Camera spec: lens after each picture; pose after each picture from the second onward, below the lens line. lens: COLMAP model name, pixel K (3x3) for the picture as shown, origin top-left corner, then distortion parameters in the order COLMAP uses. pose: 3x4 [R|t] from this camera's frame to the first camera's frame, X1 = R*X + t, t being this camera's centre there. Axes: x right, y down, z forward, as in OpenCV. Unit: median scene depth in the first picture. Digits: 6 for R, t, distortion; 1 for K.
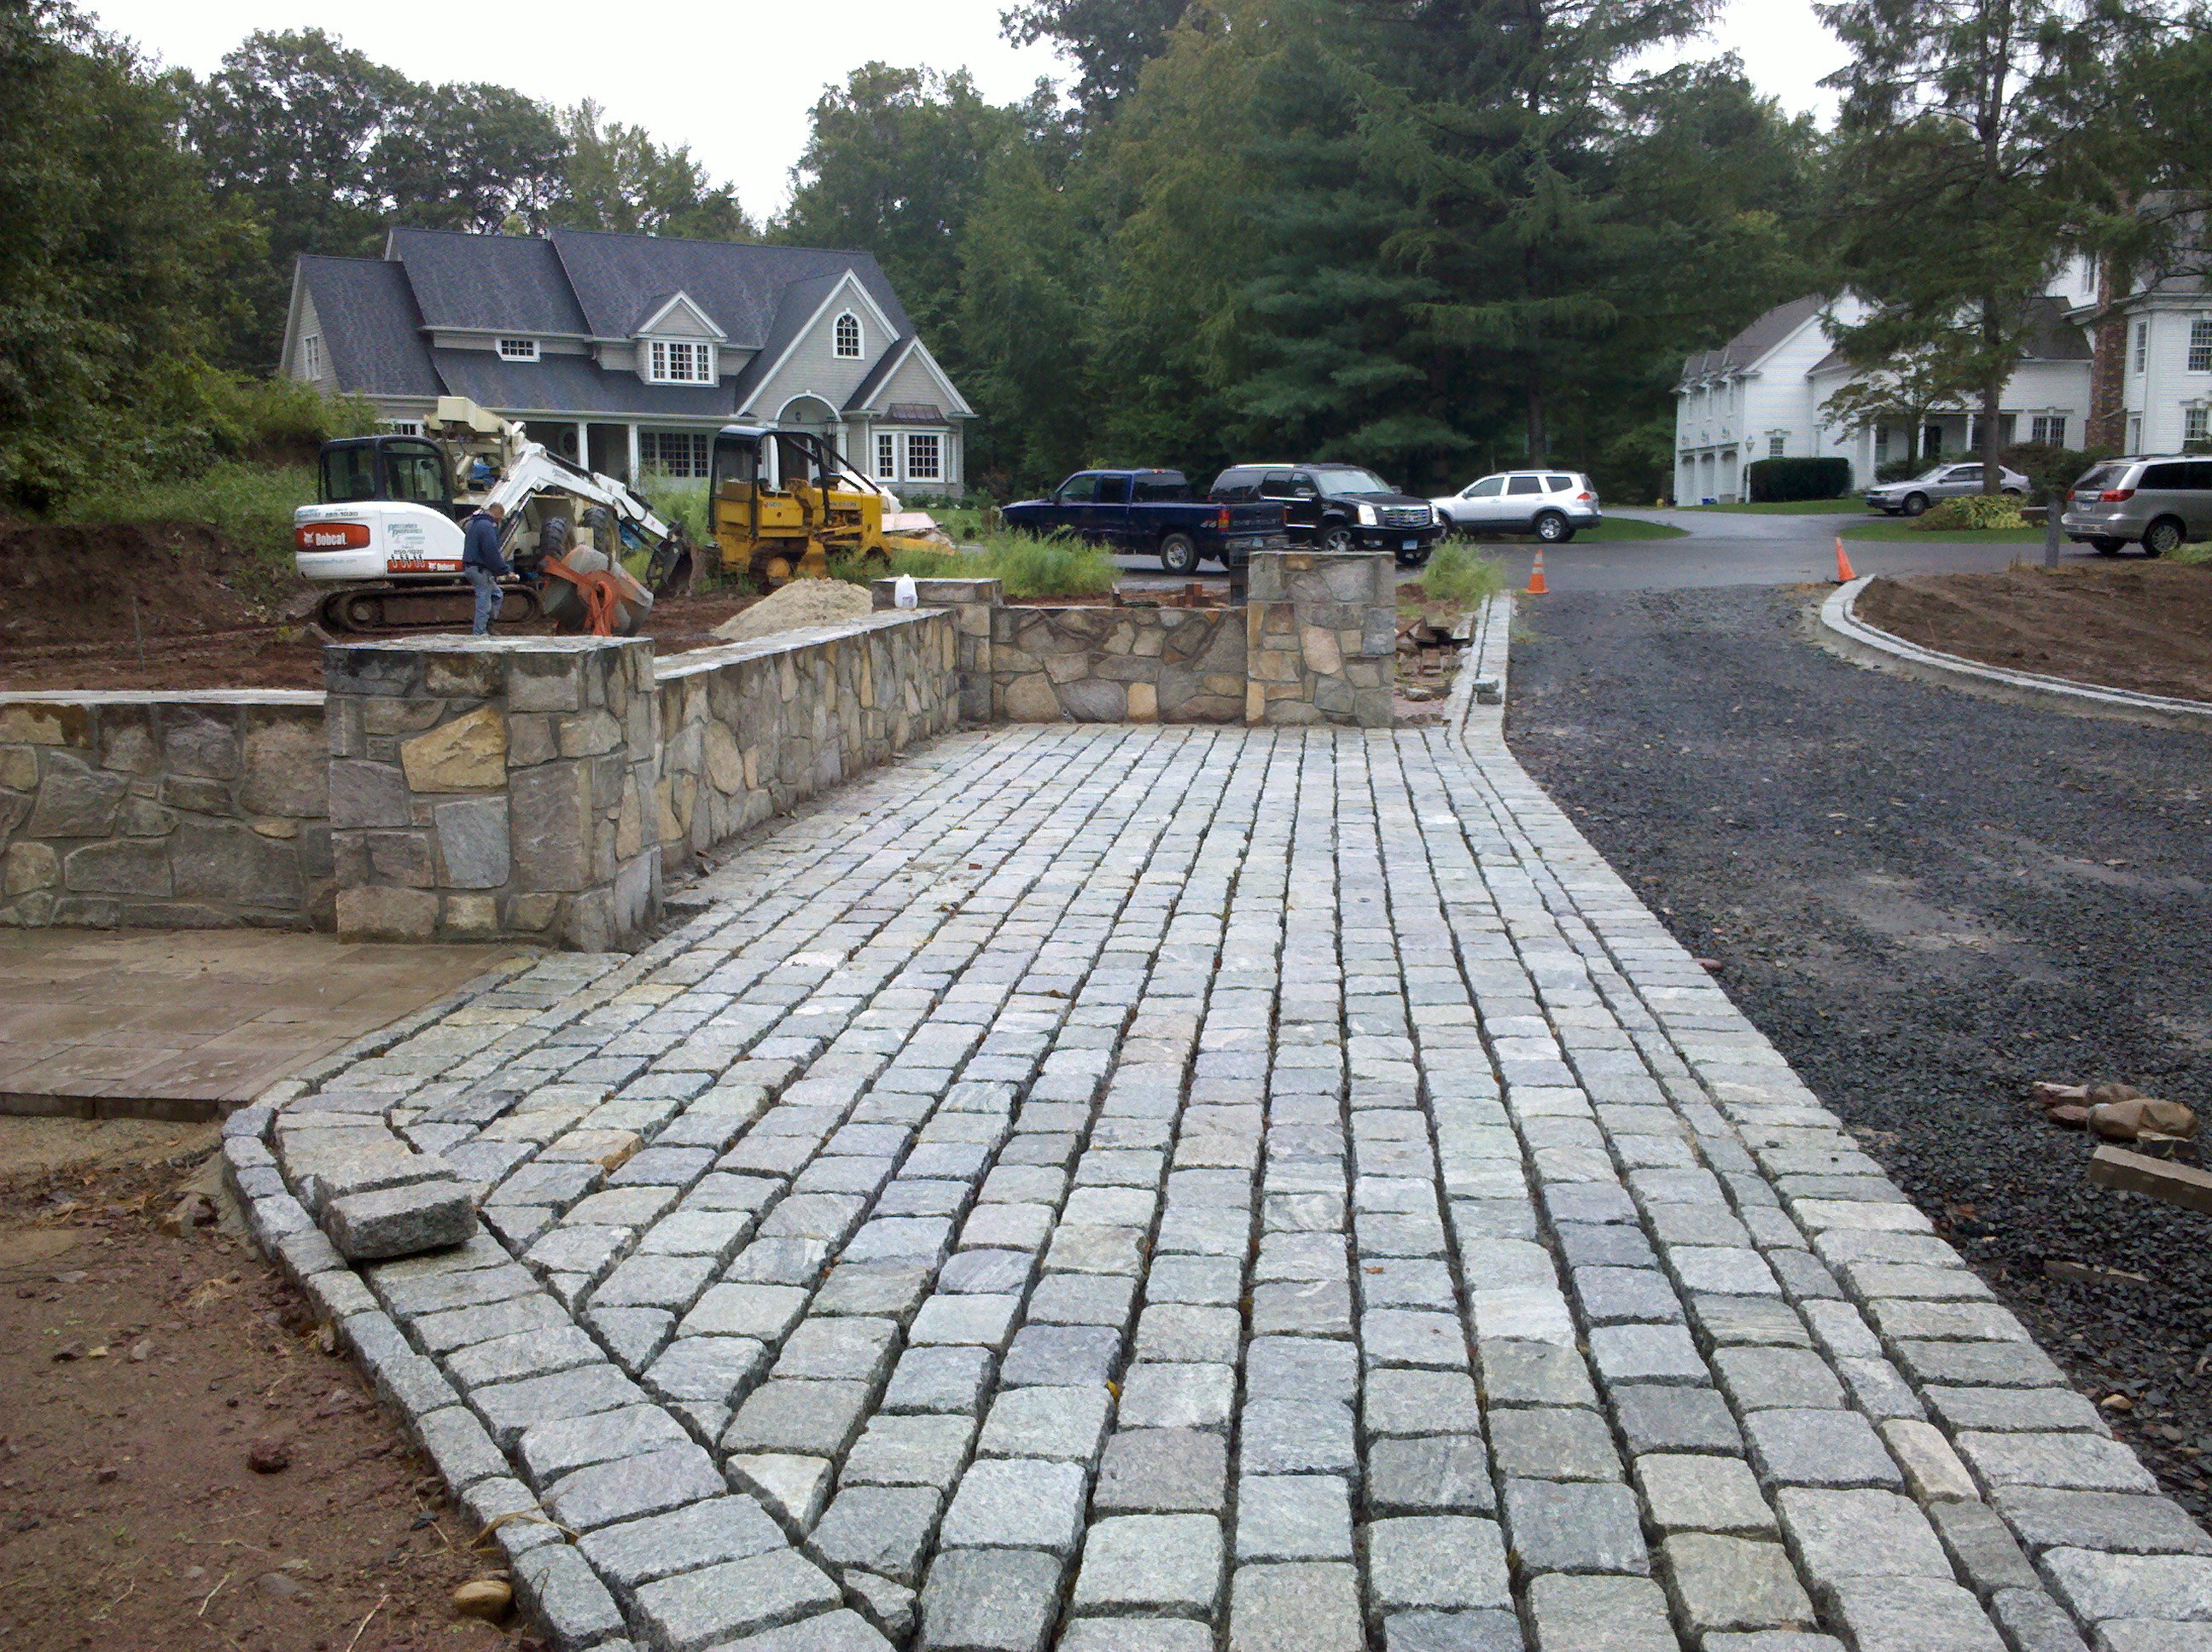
lens RADIAL K [[2115.7, 0, 1115.6], [0, 2115.7, 844.2], [0, 0, 1]] dist [-0.009919, 0.000000]
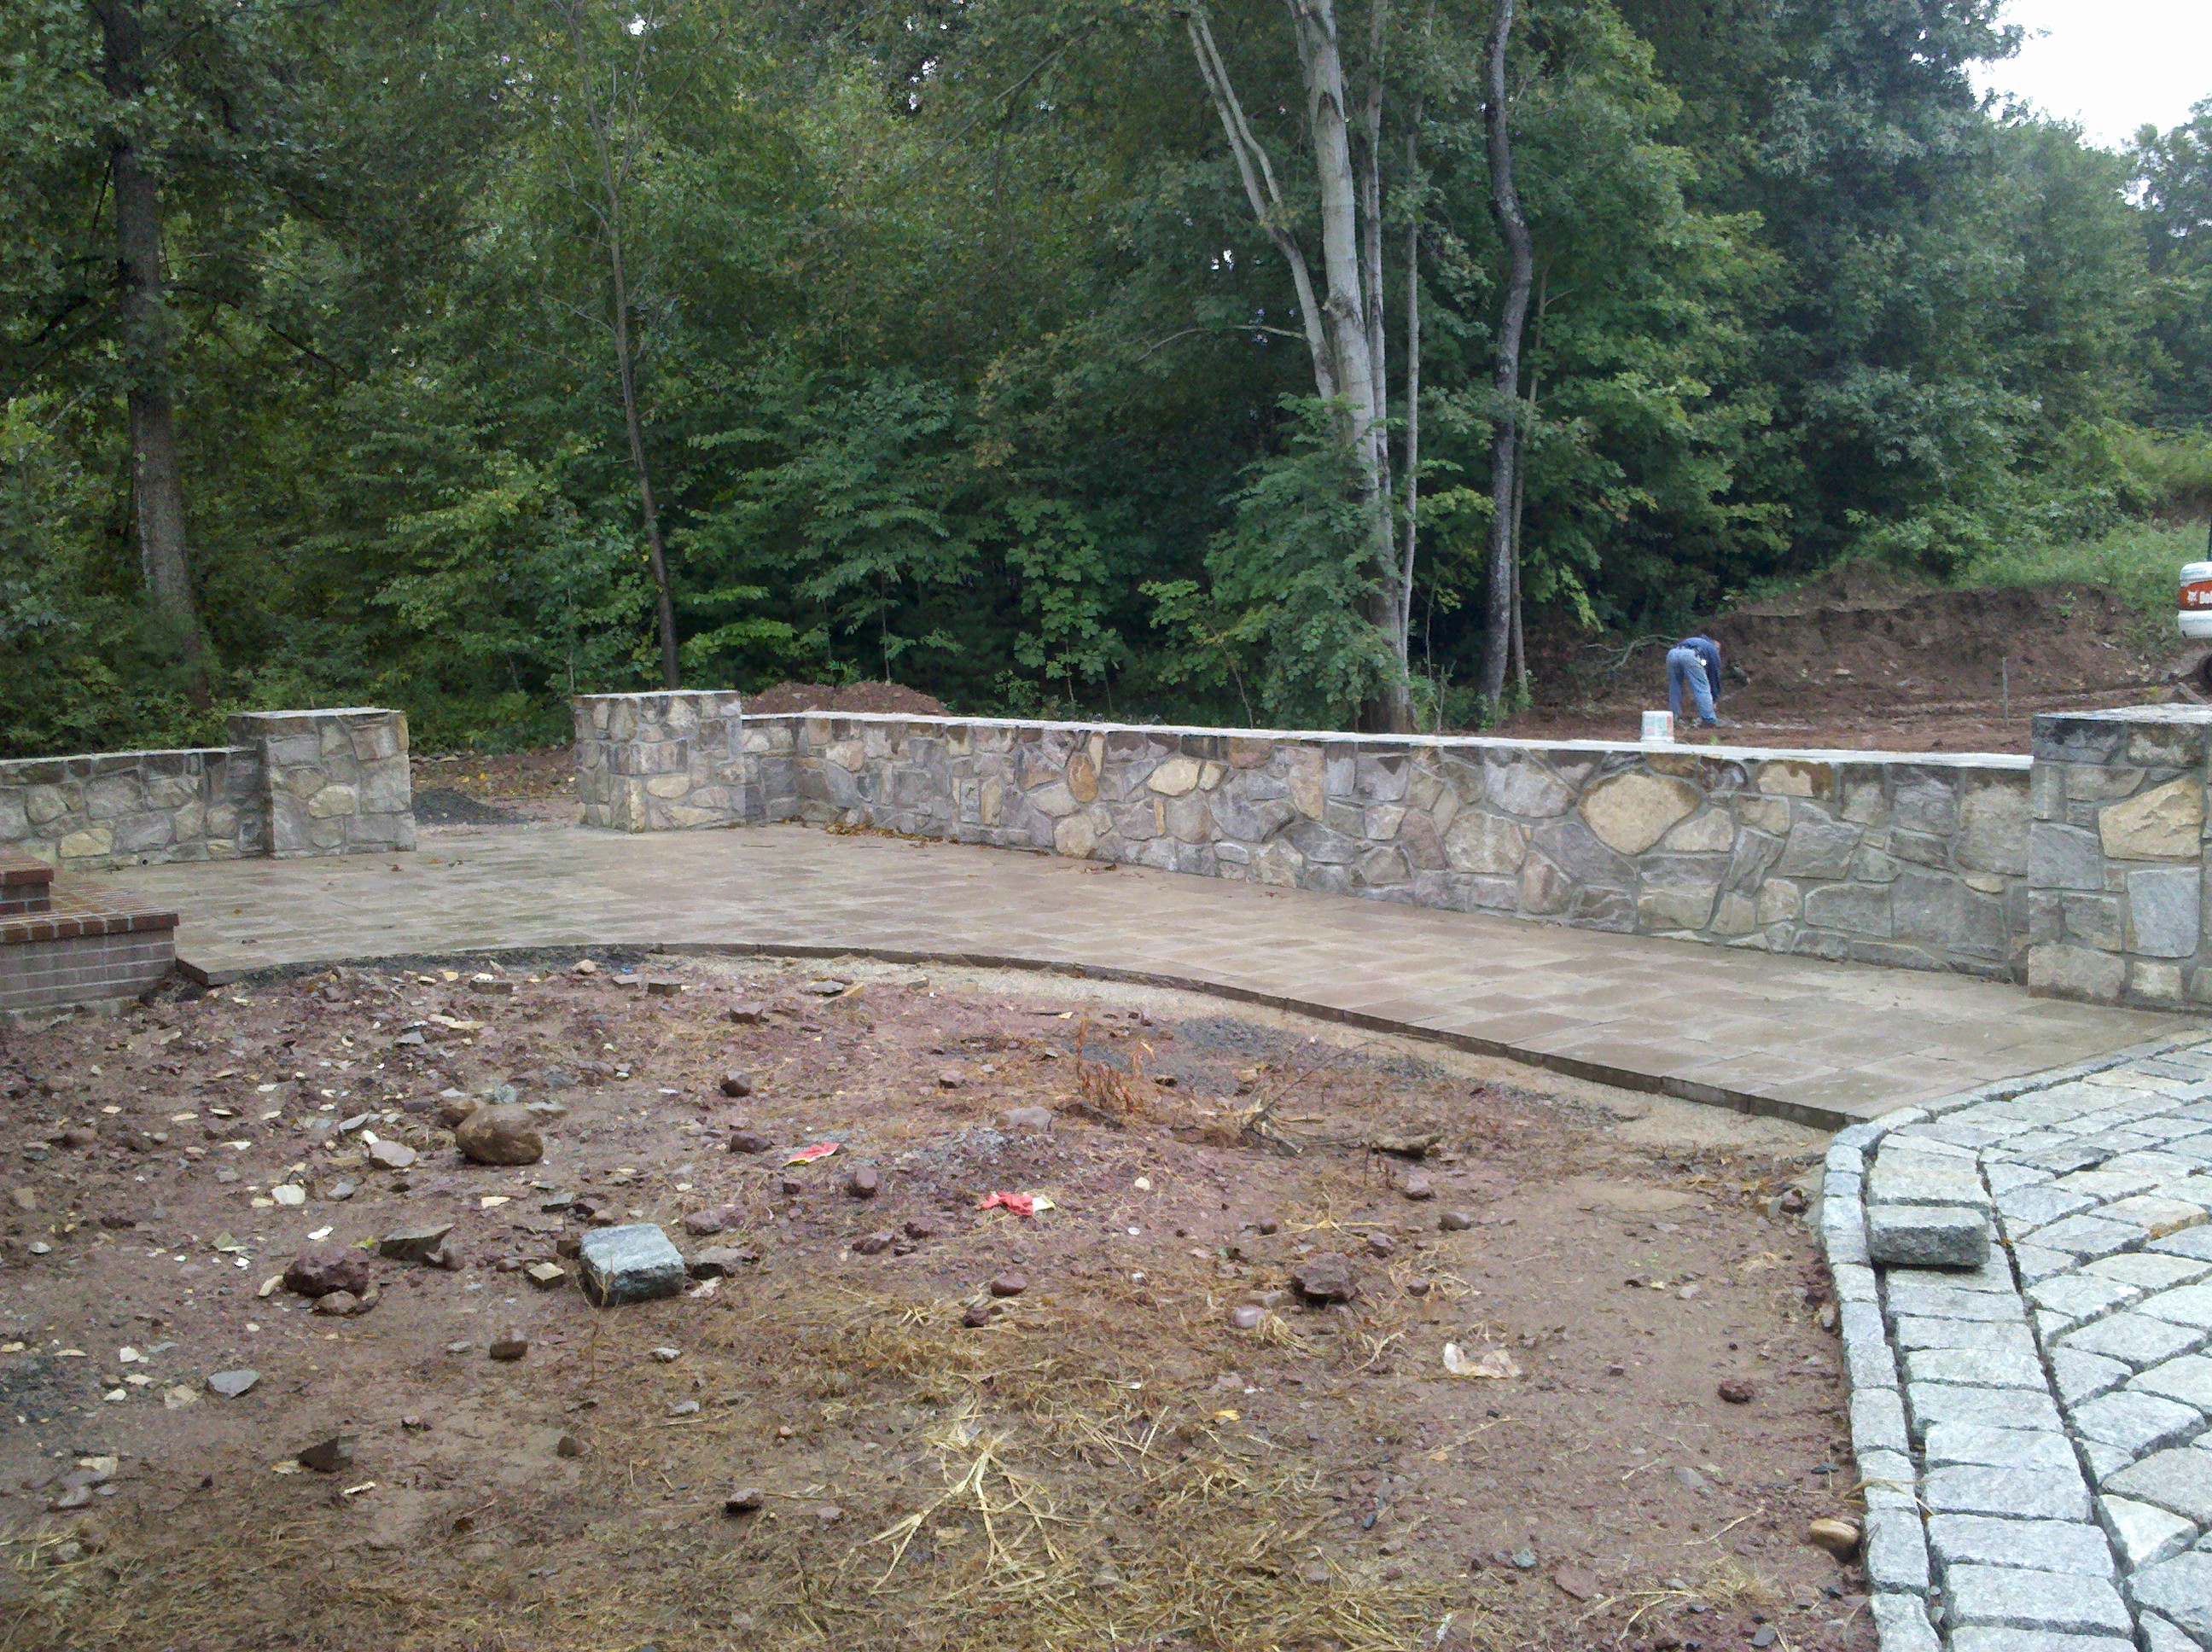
lens RADIAL K [[2115.7, 0, 1083.8], [0, 2115.7, 803.6], [0, 0, 1]] dist [-0.009919, 0.000000]
pose [[0.642999, 0.045035, -0.764542, 0.024886], [-0.079408, 0.996810, -0.008067, -0.000569], [0.761740, 0.065898, 0.644523, -0.008316]]
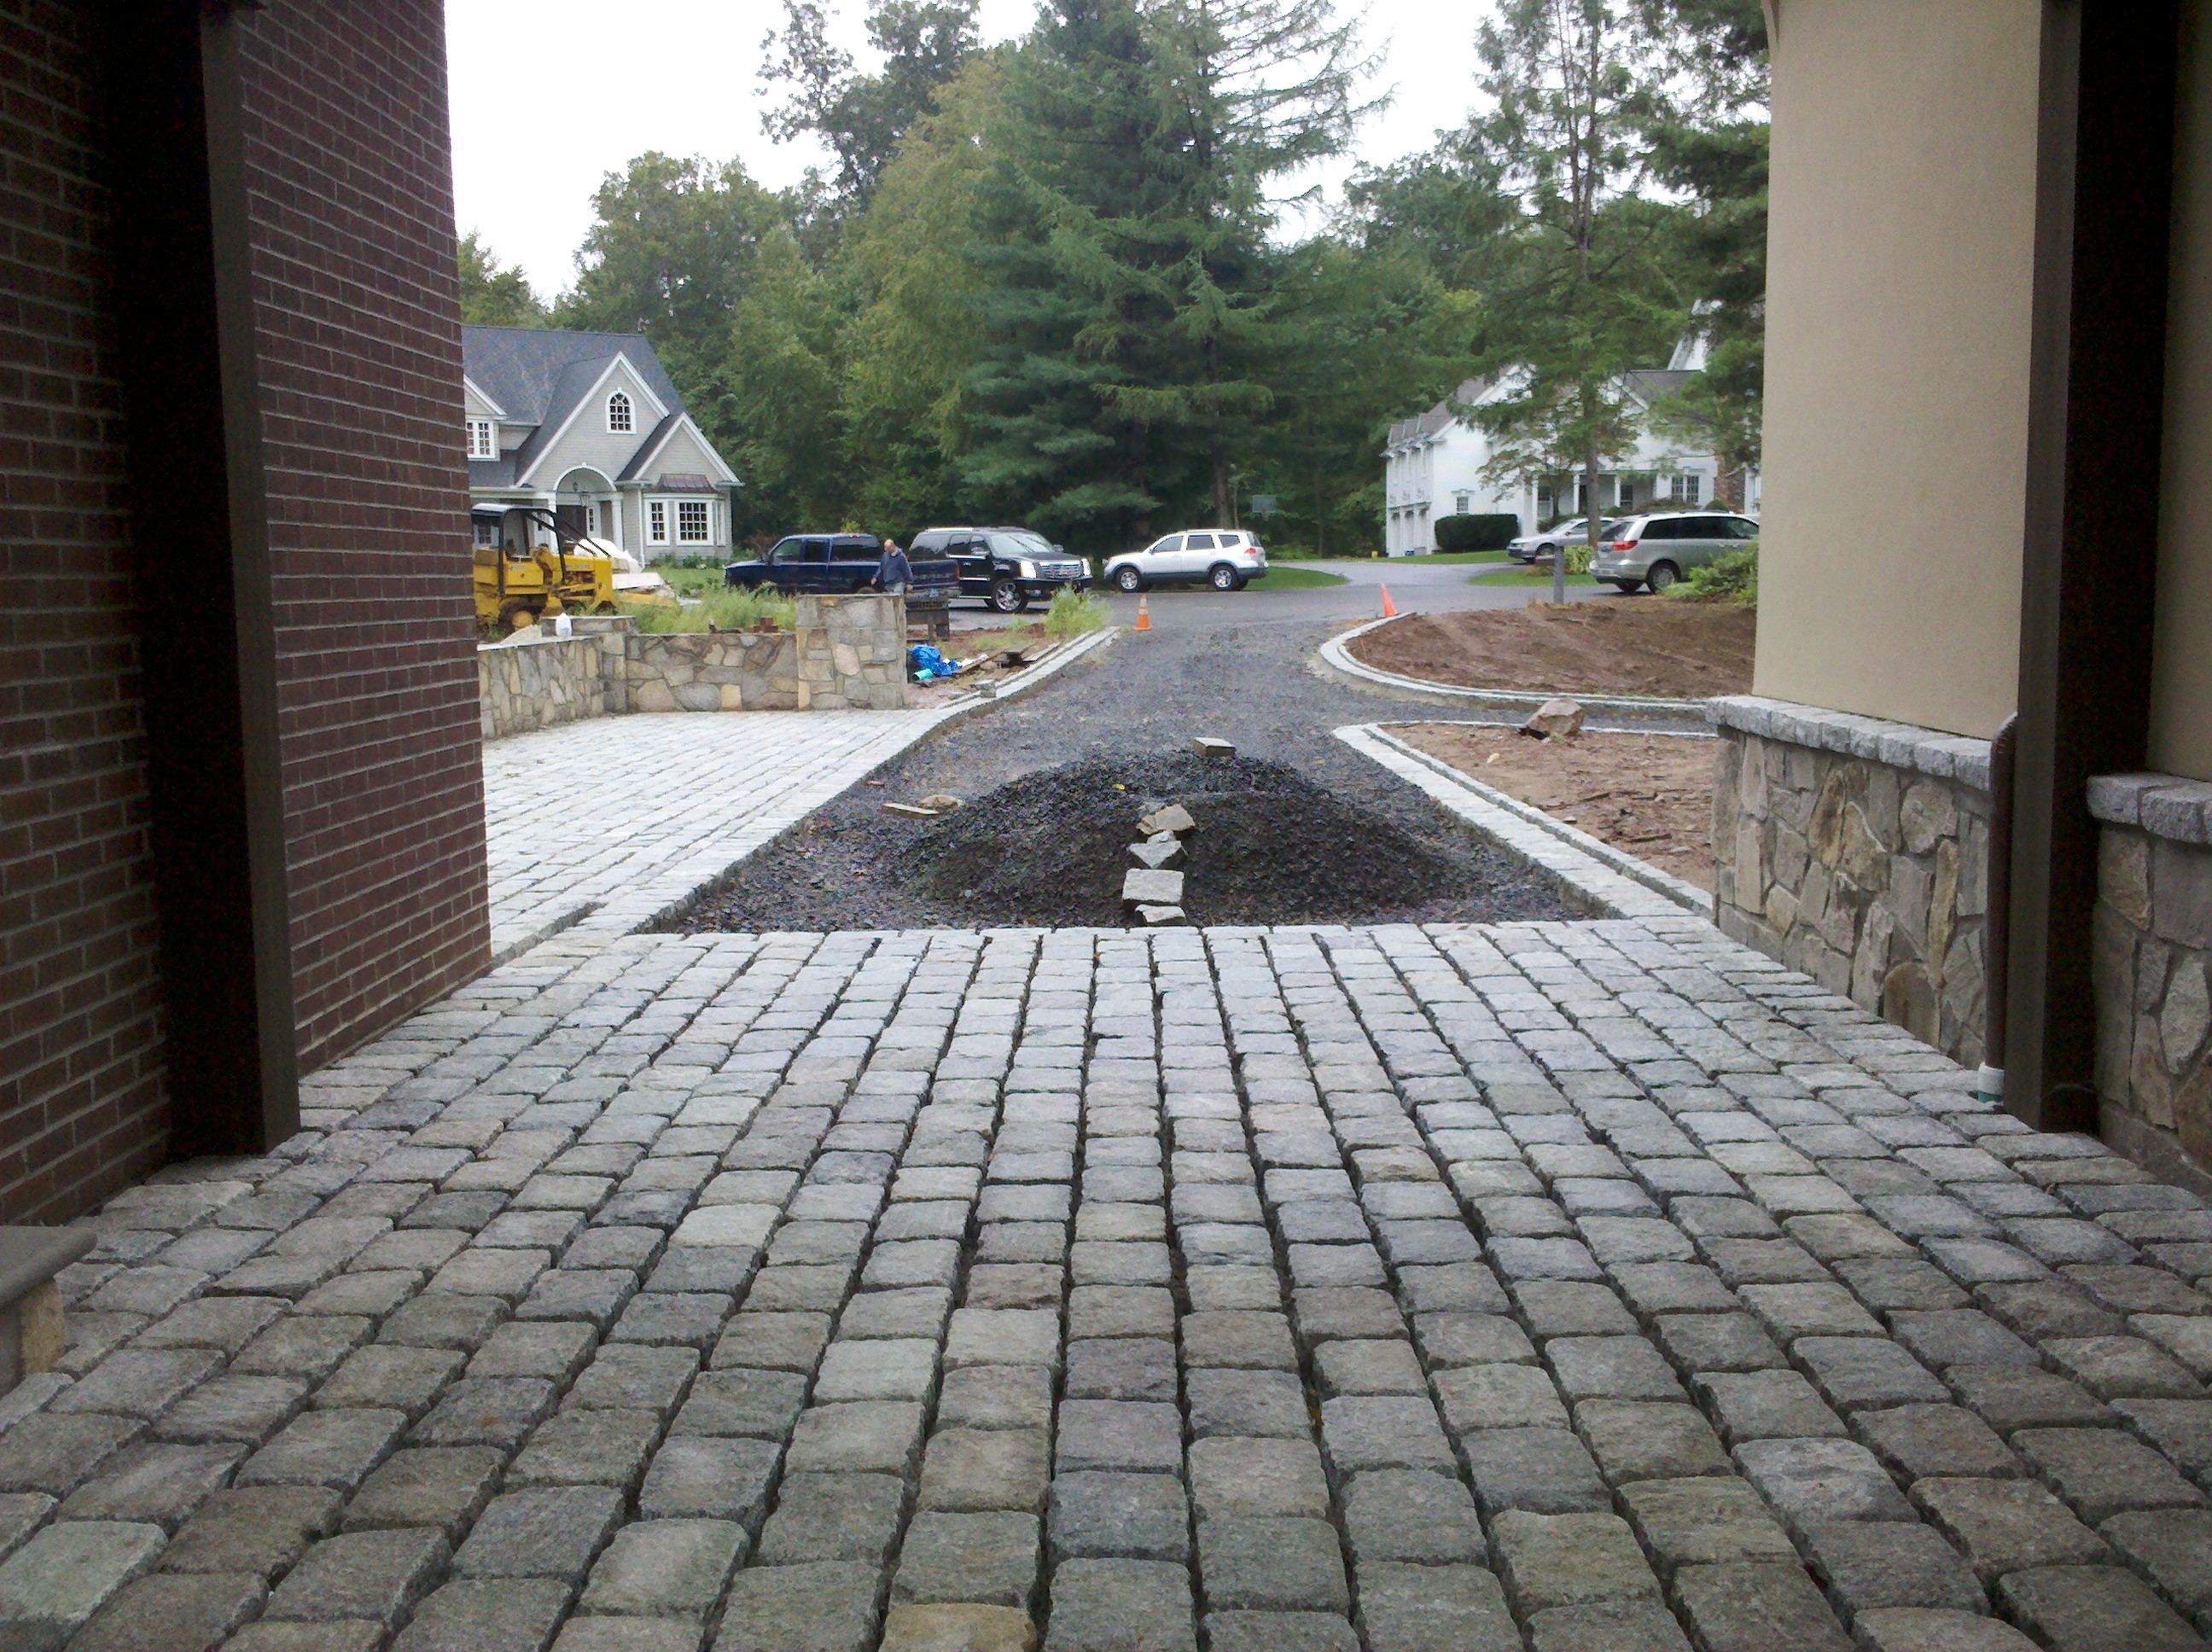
lens RADIAL K [[2115.7, 0, 1128.8], [0, 2115.7, 857.8], [0, 0, 1]] dist [-0.009919, 0.000000]
pose [[0.995876, -0.025363, 0.087105, 0.065198], [0.027116, 0.999452, -0.018998, 0.033043], [-0.086576, 0.021281, 0.996018, -0.202116]]
